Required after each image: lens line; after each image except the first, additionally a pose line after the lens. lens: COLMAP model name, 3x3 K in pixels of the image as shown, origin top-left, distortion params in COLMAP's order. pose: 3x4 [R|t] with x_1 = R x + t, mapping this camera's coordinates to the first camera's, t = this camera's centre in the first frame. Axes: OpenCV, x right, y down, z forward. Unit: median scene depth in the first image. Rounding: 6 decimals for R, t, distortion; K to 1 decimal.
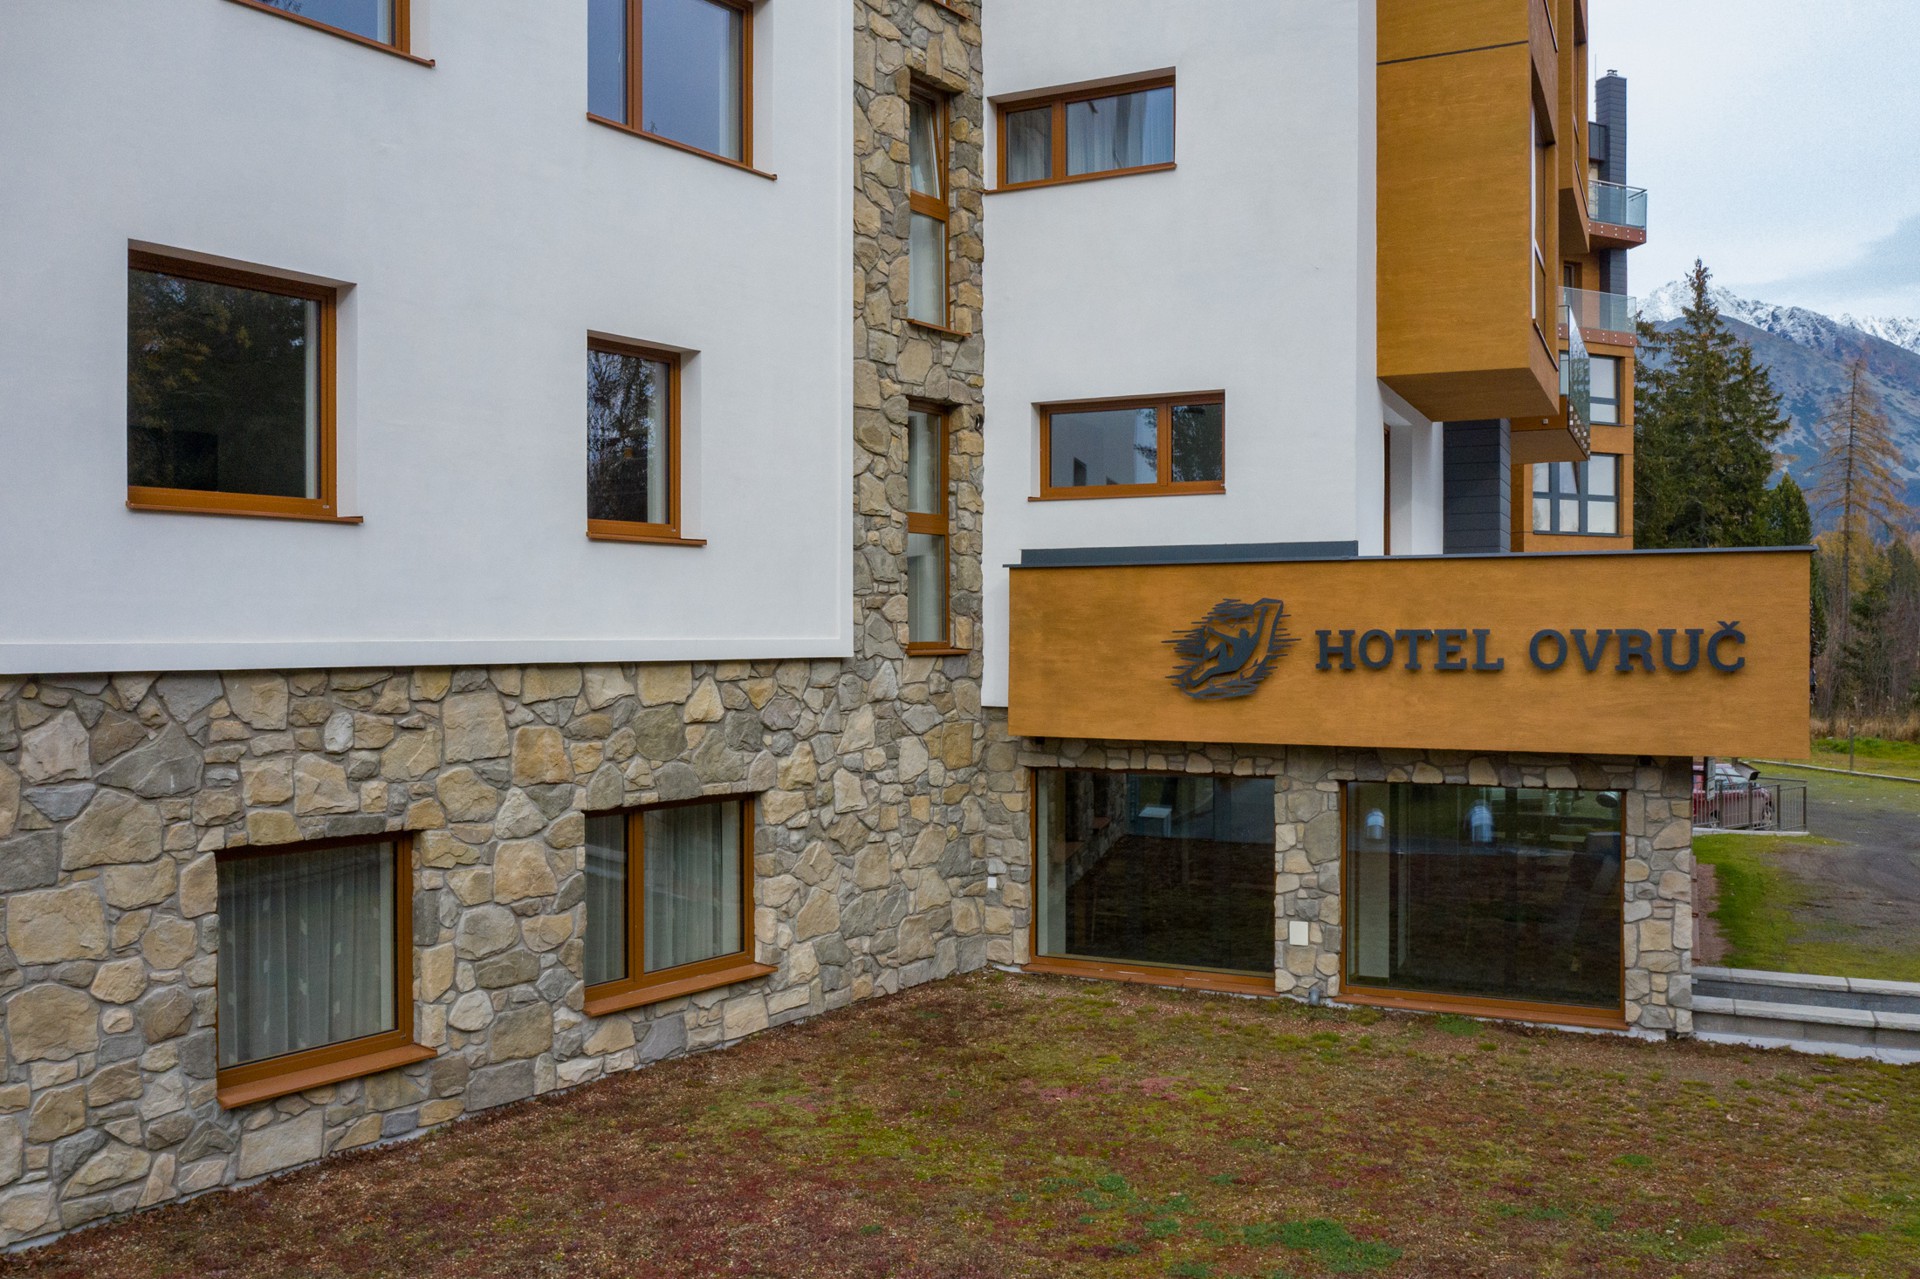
lens RADIAL K [[1544.7, 0, 960.5], [0, 1544.7, 663.0], [0, 0, 1]] dist [-0.007793, -0.004505]
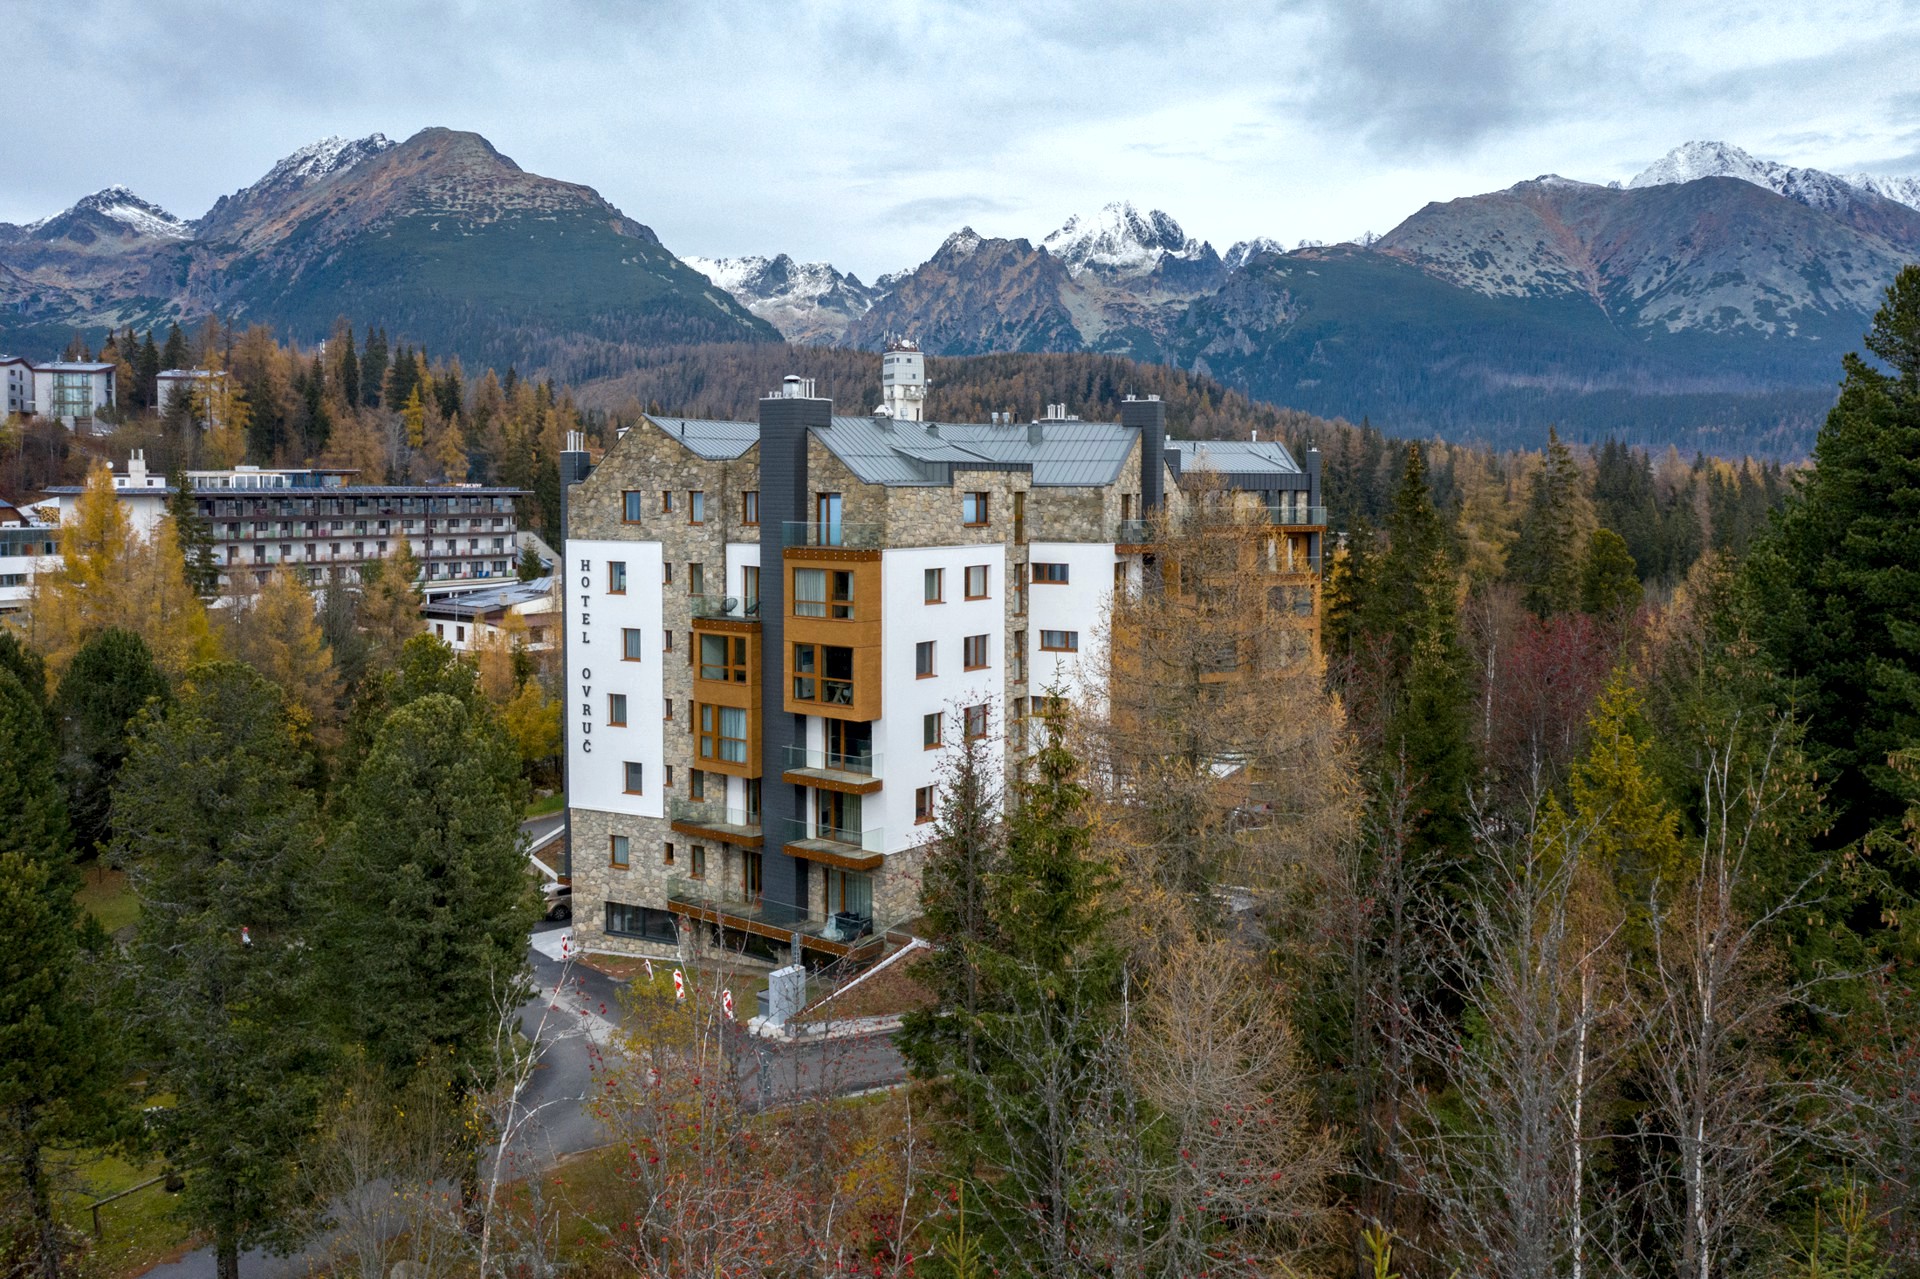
lens RADIAL K [[1592.1, 0, 991.6], [0, 1592.1, 543.8], [0, 0, 1]] dist [-0.001143, -0.004274]
pose [[0.999960, 0.004416, 0.007740, -0.032821], [-0.004627, 0.999612, 0.027467, -0.226895], [-0.007615, -0.027501, 0.999593, -0.900645]]
